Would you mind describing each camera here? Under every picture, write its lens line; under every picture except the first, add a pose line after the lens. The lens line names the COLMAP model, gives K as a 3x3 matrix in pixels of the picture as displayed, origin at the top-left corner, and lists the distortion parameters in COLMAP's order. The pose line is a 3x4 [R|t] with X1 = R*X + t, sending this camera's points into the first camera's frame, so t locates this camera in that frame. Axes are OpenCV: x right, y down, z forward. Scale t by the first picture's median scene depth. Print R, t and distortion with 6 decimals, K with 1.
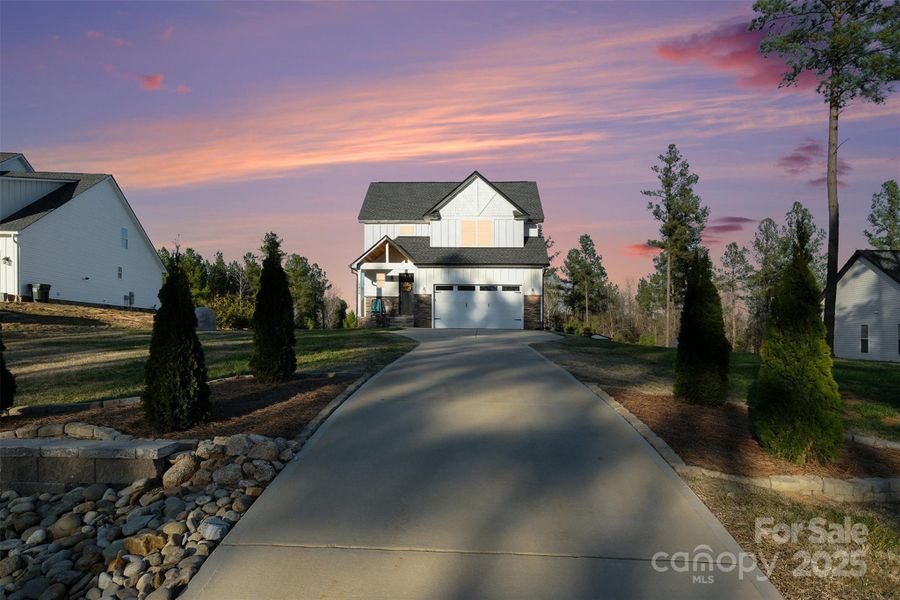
lens RADIAL K [[500.1, 0, 450.0], [0, 500.1, 300.0], [0, 0, 1]] dist [0.001413, -0.000499]
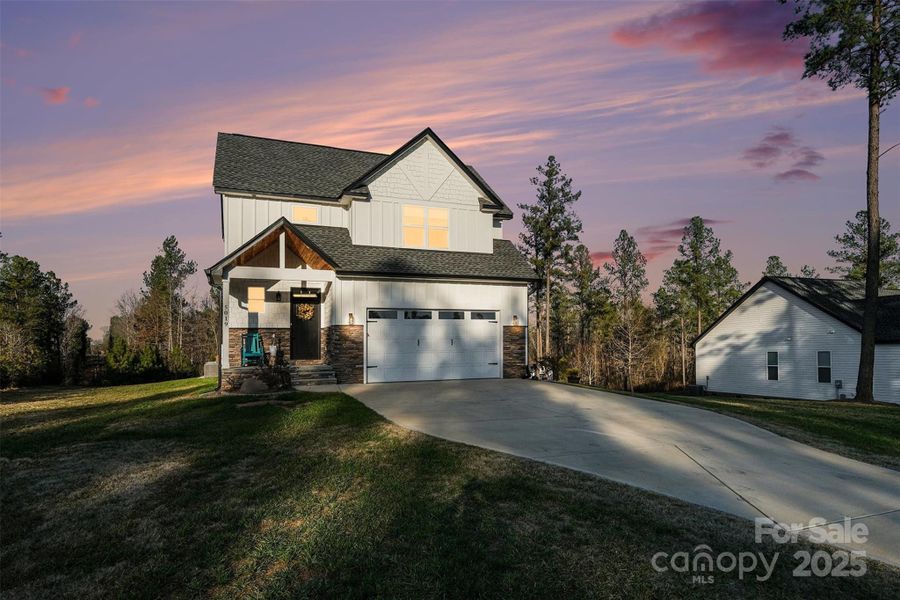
lens RADIAL K [[500.1, 0, 450.0], [0, 500.1, 300.0], [0, 0, 1]] dist [0.001413, -0.000499]
pose [[0.910161, 0.015637, 0.413960, -0.178027], [-0.000287, 0.999311, -0.037116, -0.018576], [-0.414255, 0.033663, 0.909538, 0.412504]]
